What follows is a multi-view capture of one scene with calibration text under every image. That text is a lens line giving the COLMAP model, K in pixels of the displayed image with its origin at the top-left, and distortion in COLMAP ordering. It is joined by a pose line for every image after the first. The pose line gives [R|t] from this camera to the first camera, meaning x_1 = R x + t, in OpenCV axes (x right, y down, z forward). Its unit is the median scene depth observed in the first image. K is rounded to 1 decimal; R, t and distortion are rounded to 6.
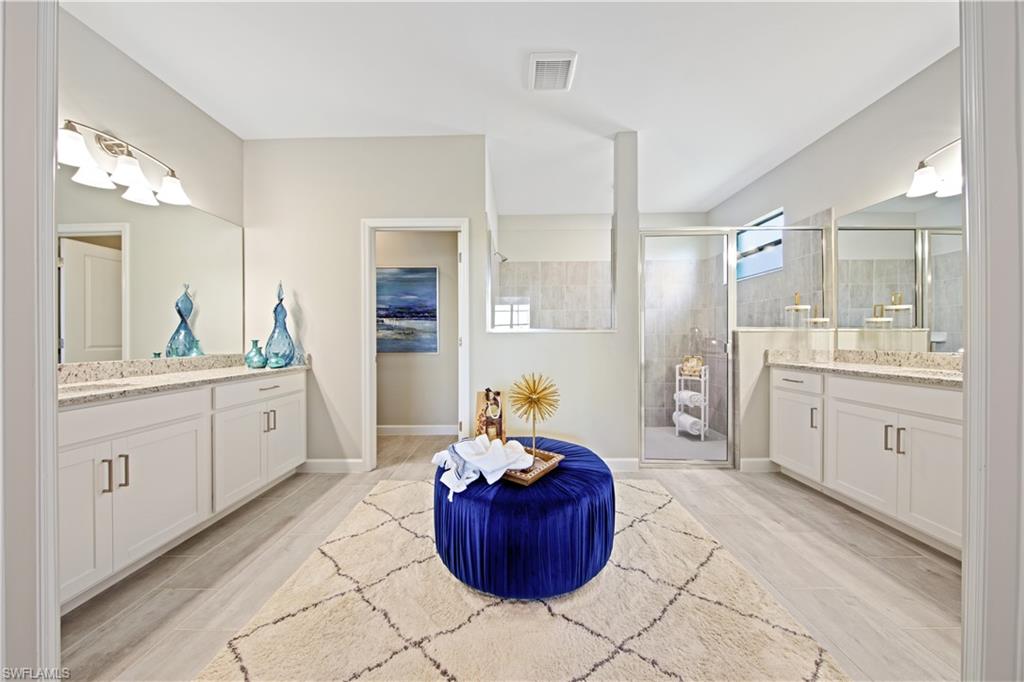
lens RADIAL K [[327.3, 0, 510.8], [0, 327.3, 339.9], [0, 0, 1]] dist [-0.002580, -0.000436]
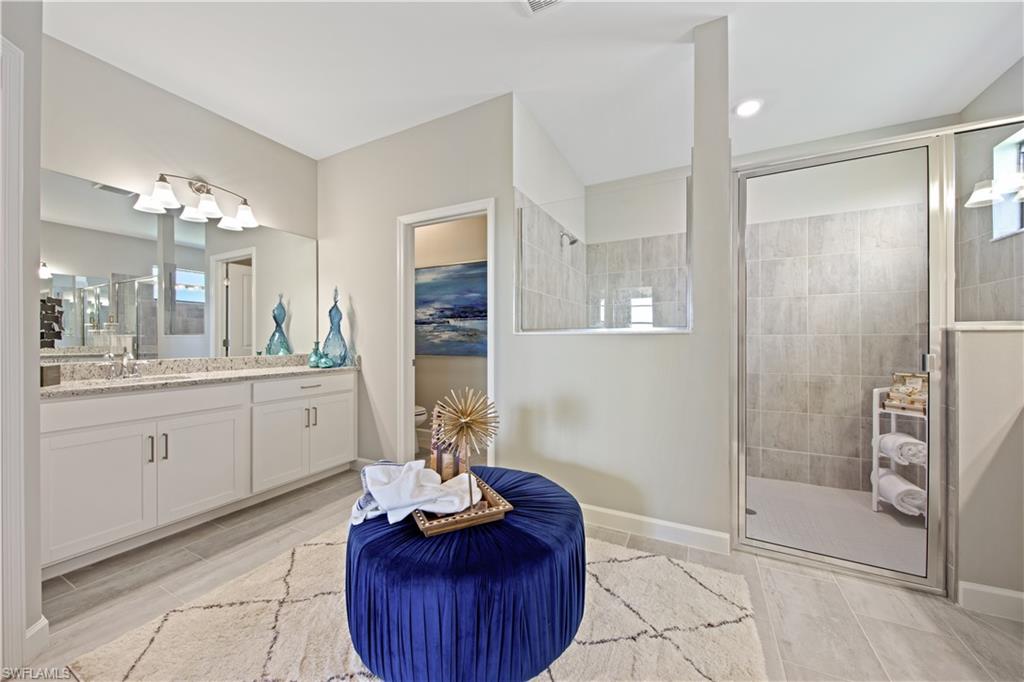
lens RADIAL K [[373.0, 0, 508.5], [0, 373.0, 339.7], [0, 0, 1]] dist [0.000916, -0.001635]
pose [[0.892277, 0.004017, -0.451470, 0.339981], [-0.005623, 0.999982, -0.002215, -0.006708], [0.451453, 0.004515, 0.892284, 0.170582]]
